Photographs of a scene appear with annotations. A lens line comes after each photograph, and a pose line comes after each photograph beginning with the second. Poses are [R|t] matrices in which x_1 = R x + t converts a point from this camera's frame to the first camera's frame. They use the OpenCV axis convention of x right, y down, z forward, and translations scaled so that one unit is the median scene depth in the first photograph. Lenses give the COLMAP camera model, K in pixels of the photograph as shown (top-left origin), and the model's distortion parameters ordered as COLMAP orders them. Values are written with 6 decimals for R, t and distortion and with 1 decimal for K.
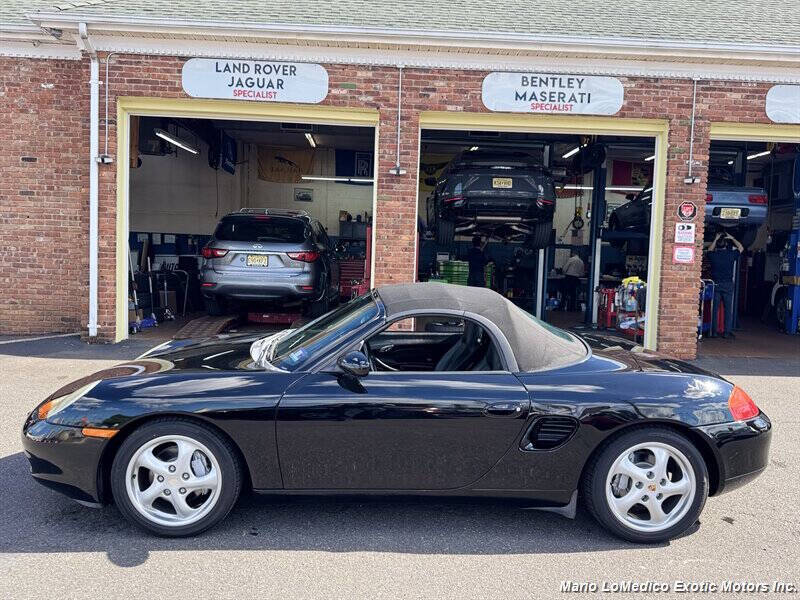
lens RADIAL K [[630.7, 0, 399.4], [0, 630.7, 310.0], [0, 0, 1]] dist [-0.035919, -0.007104]
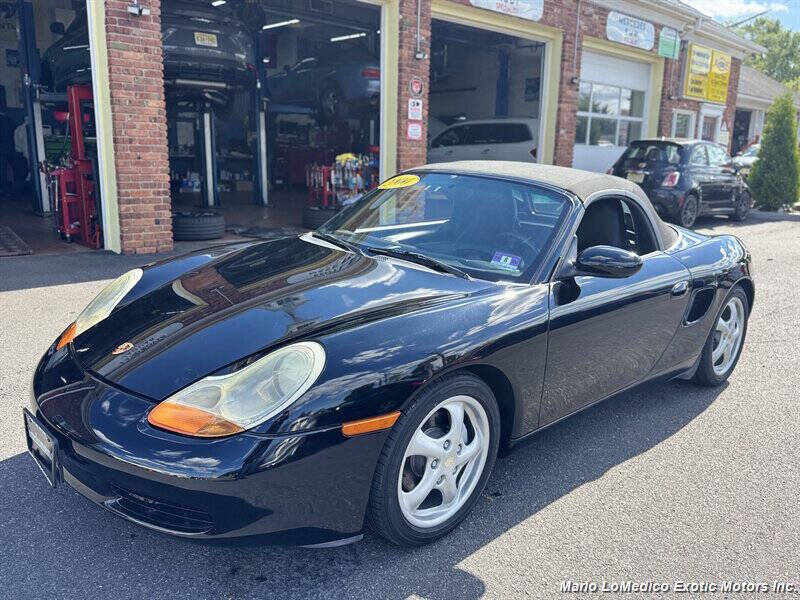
lens RADIAL K [[654.6, 0, 402.3], [0, 654.6, 299.9], [0, 0, 1]] dist [-0.001499, -0.011534]
pose [[0.751967, -0.151436, 0.641570, -0.294546], [0.042576, 0.982380, 0.181979, -0.012536], [-0.657824, -0.109526, 0.745165, 0.180874]]
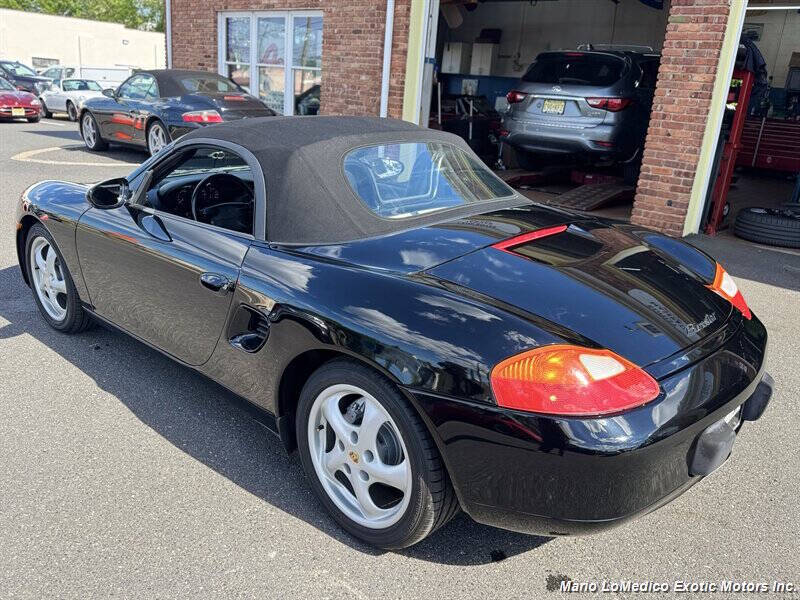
lens RADIAL K [[653.6, 0, 398.9], [0, 653.6, 298.7], [0, 0, 1]] dist [0.011747, -0.036978]
pose [[0.712780, 0.228605, -0.663087, 0.300186], [-0.100364, 0.968907, 0.226154, -0.006389], [0.694170, -0.094648, 0.713561, 0.211742]]
